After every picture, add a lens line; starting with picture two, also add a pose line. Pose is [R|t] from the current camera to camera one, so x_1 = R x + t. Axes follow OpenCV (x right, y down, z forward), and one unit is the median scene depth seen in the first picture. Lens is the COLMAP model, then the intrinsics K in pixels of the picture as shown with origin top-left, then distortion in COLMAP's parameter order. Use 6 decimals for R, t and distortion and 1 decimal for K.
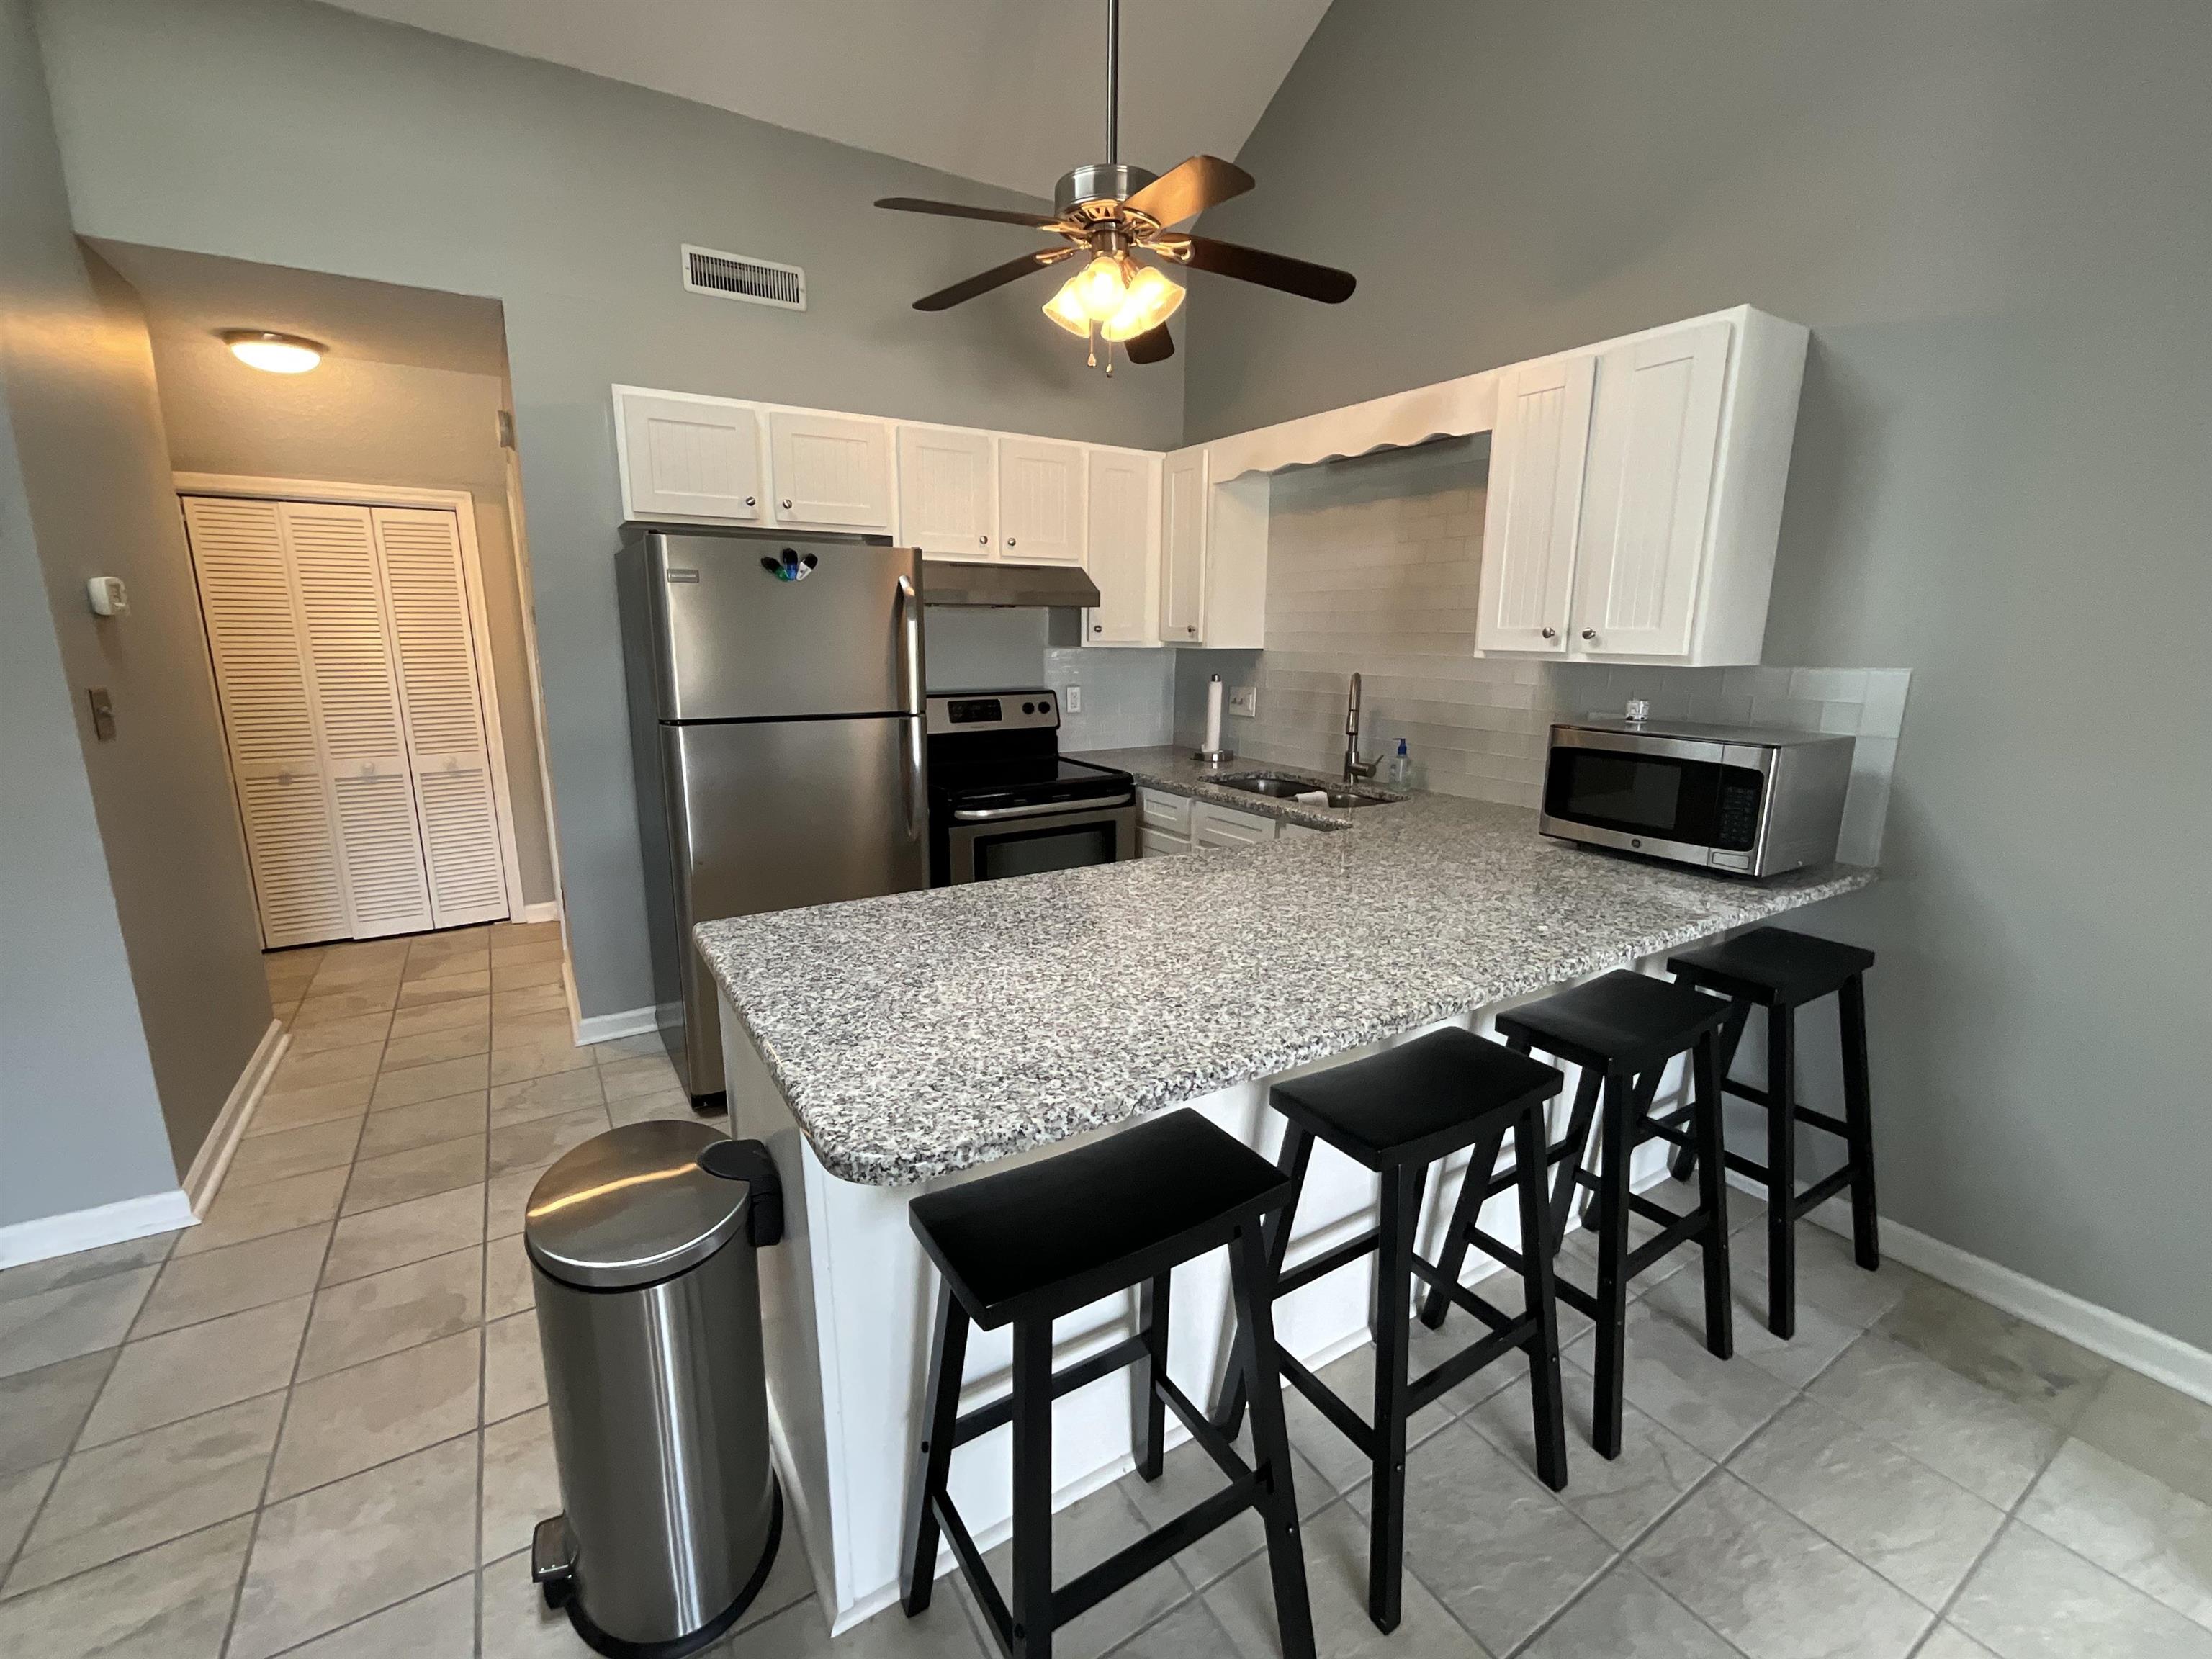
lens RADIAL K [[938.4, 0, 1106.0], [0, 938.4, 829.5], [0, 0, 1]] dist [-0.000066, -0.000056]
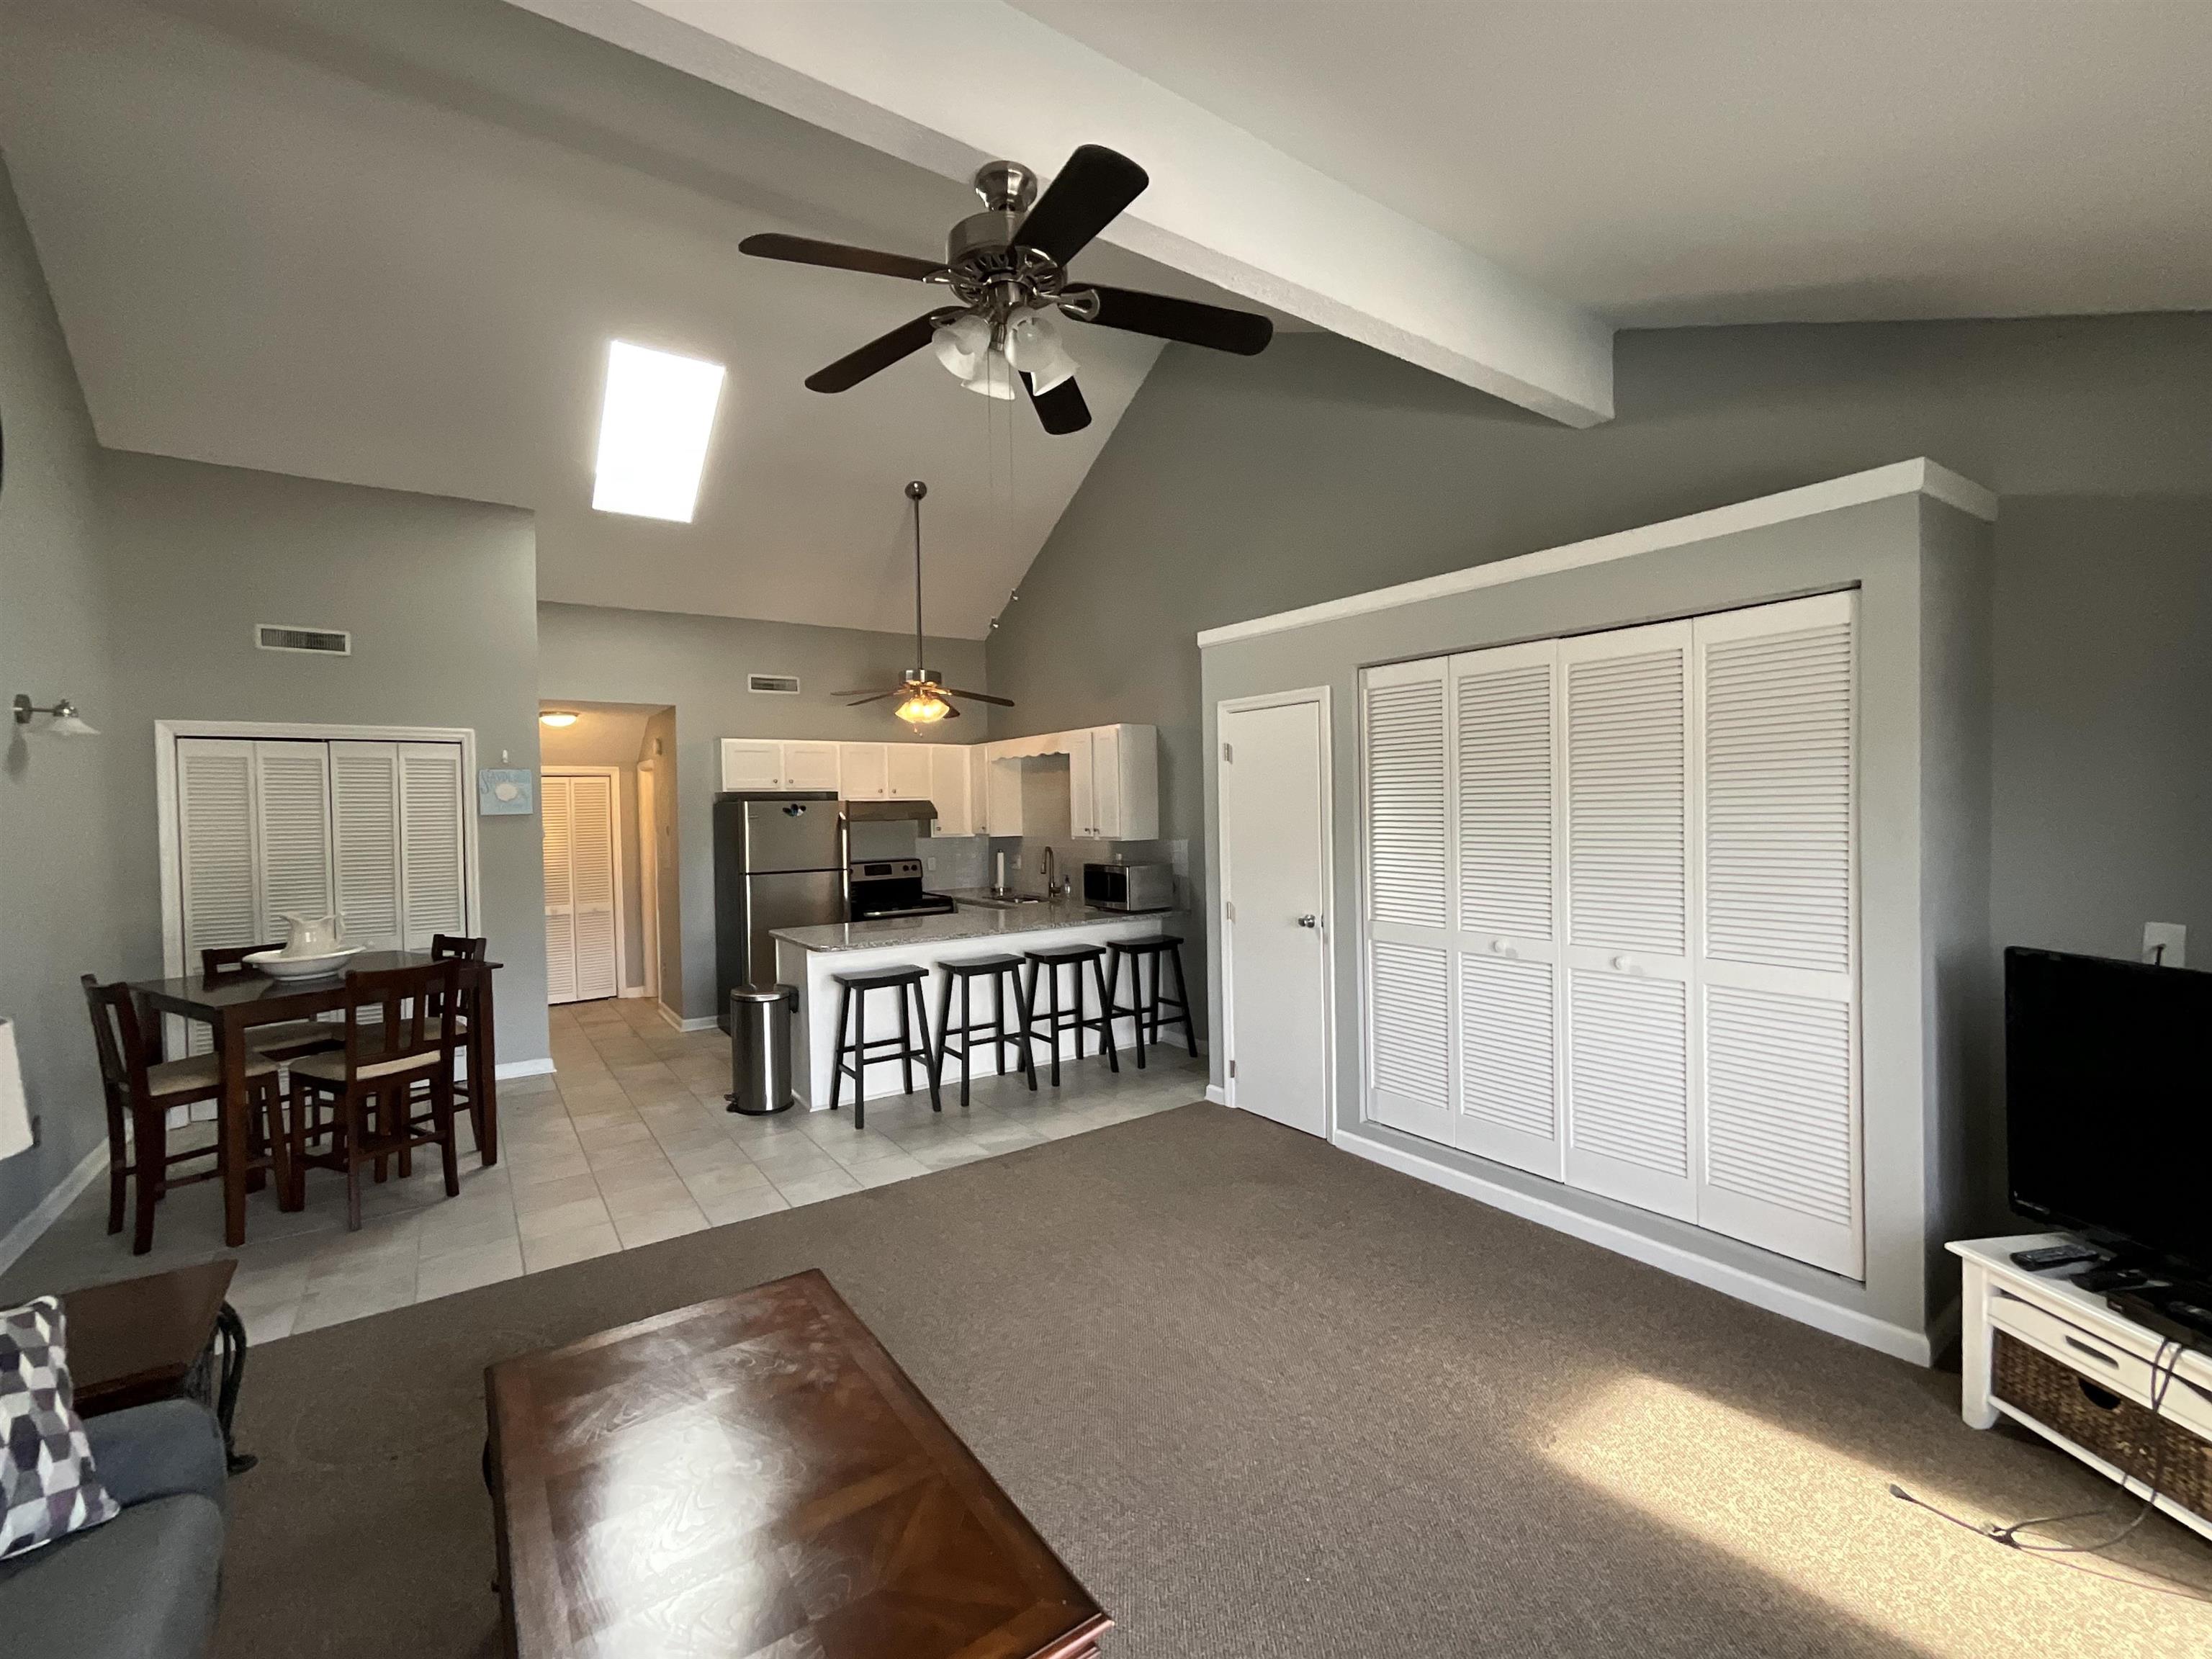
lens RADIAL K [[939.9, 0, 1109.1], [0, 939.9, 834.8], [0, 0, 1]] dist [-0.000101, -0.000632]
pose [[0.998401, -0.027124, 0.049590, 0.310312], [0.035694, 0.982823, -0.181067, 0.220637], [-0.043827, 0.182548, 0.982220, -1.233746]]
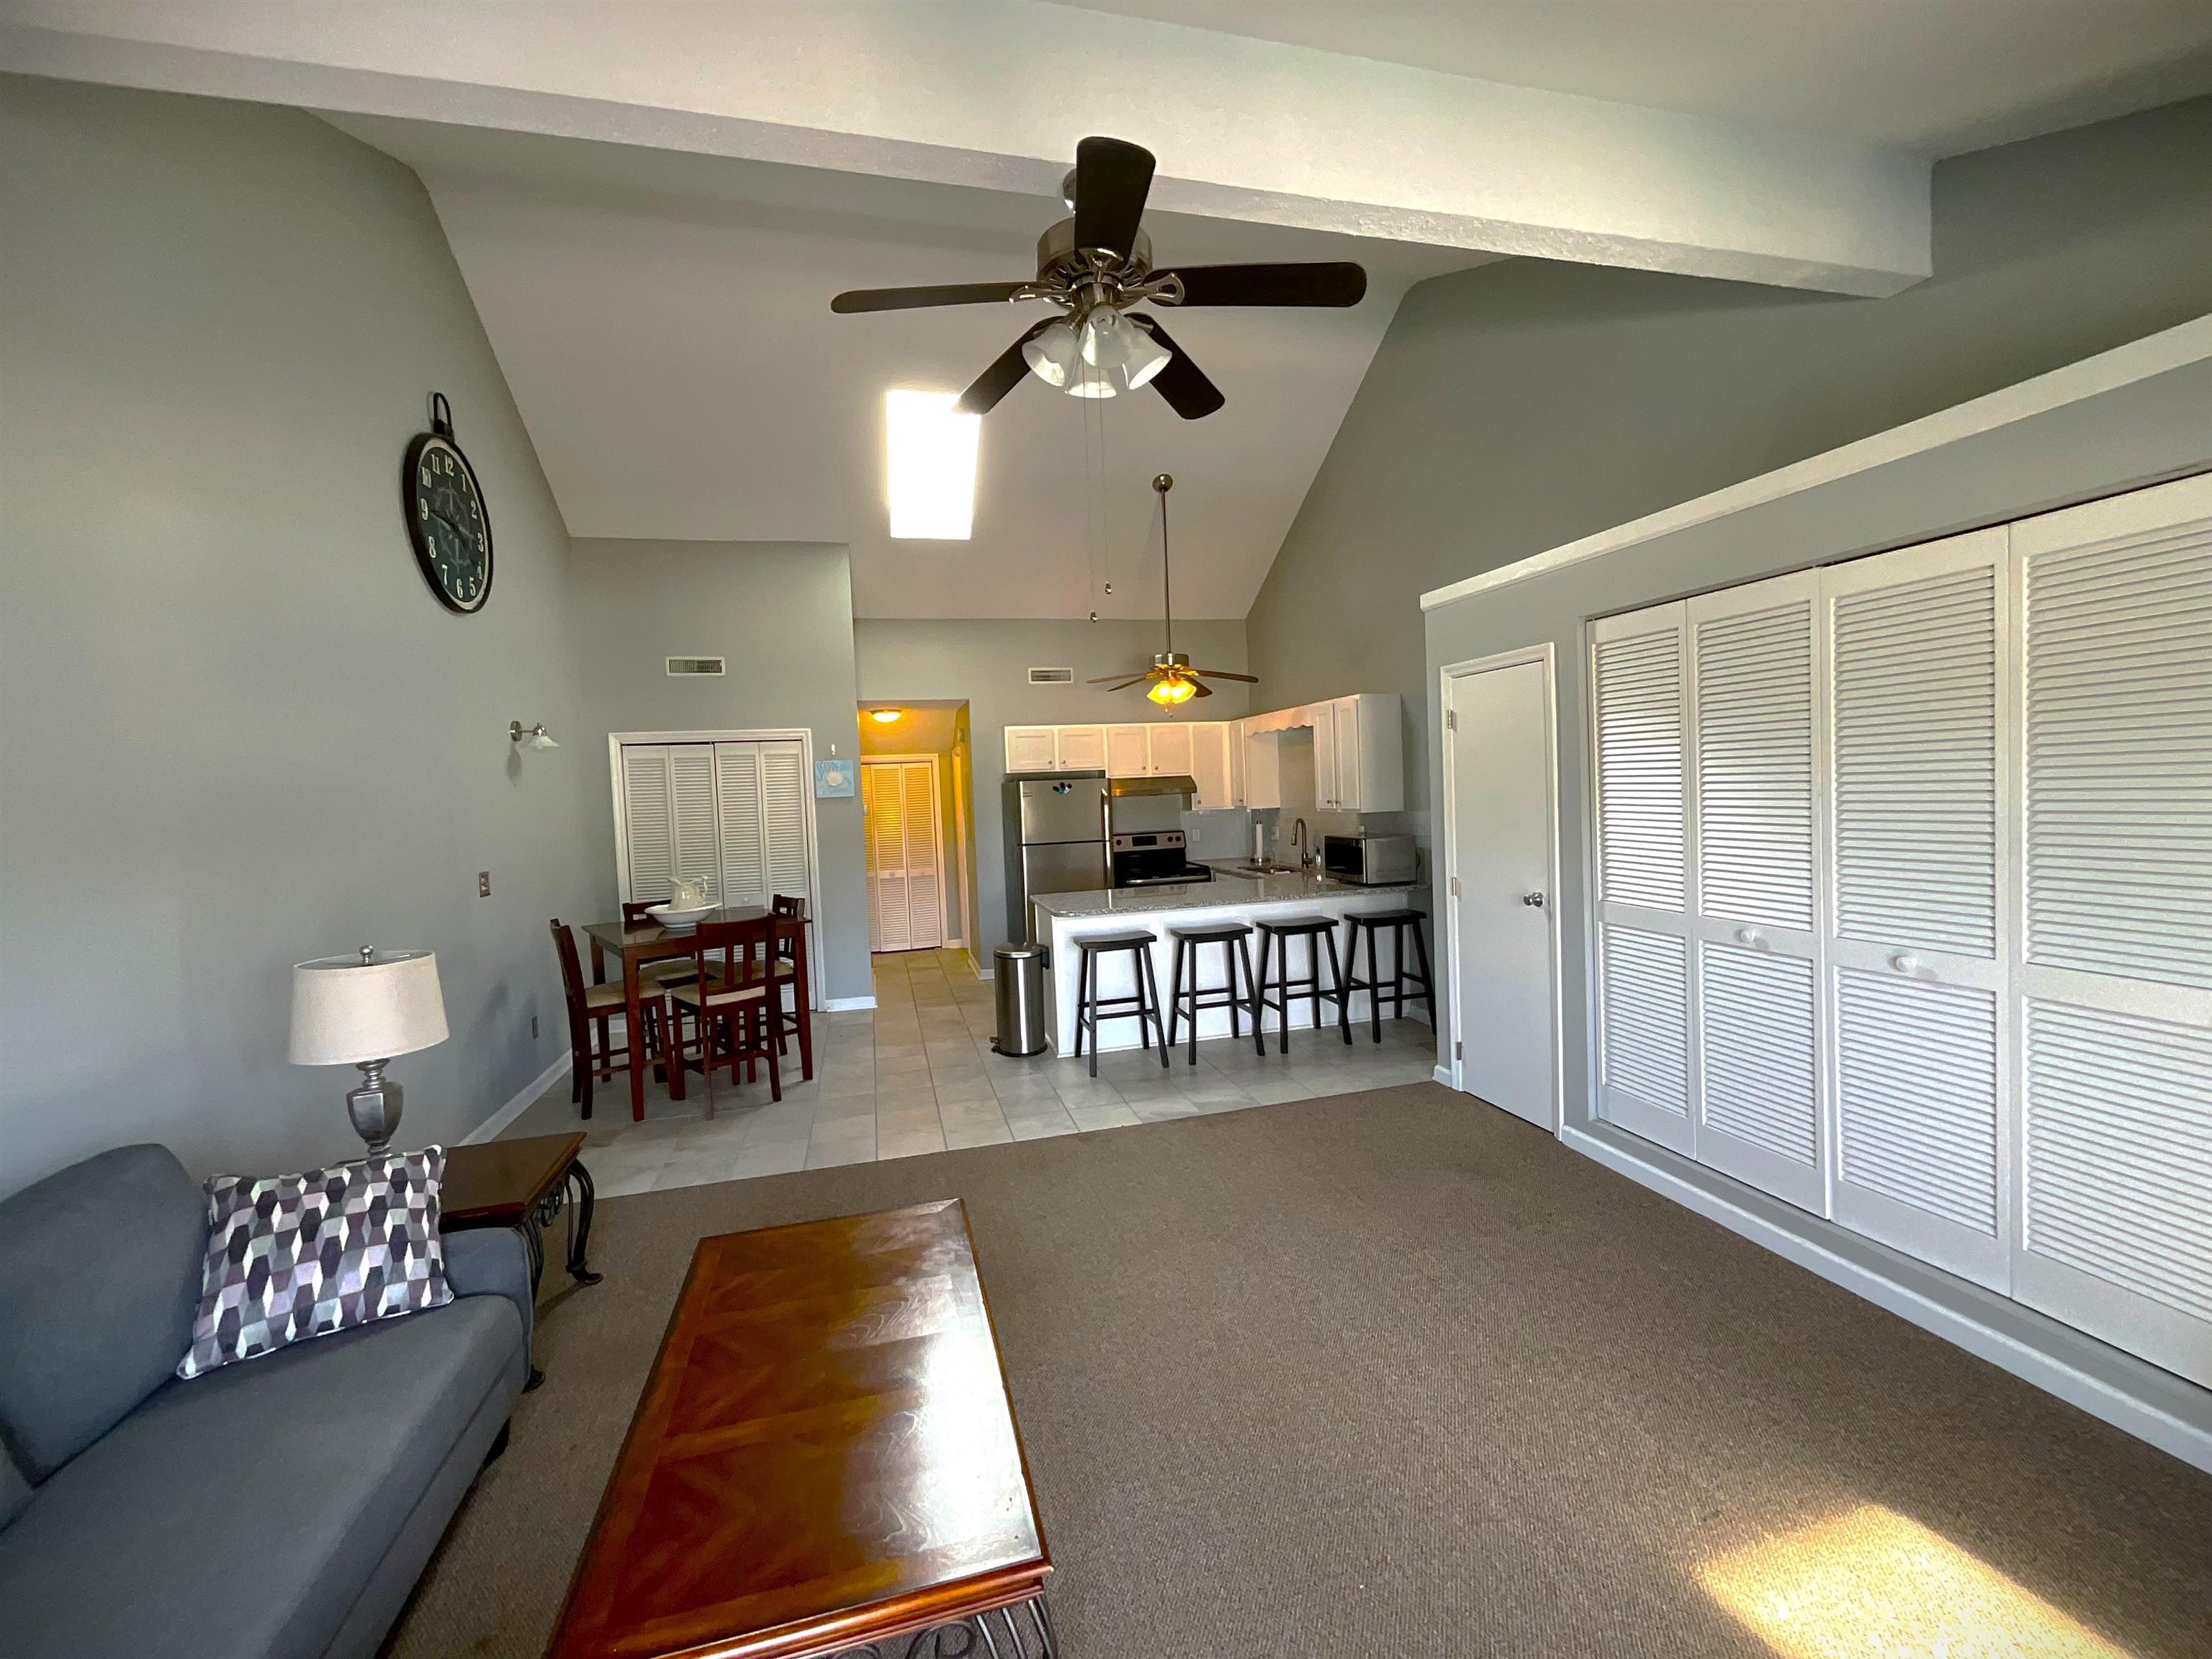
lens RADIAL K [[894.7, 0, 1107.0], [0, 894.7, 833.8], [0, 0, 1]] dist [0.000231, -0.001088]
pose [[0.952637, -0.031803, -0.302441, 0.490132], [-0.014916, 0.988433, -0.150924, 0.208967], [0.303742, 0.148287, 0.941144, -1.200103]]
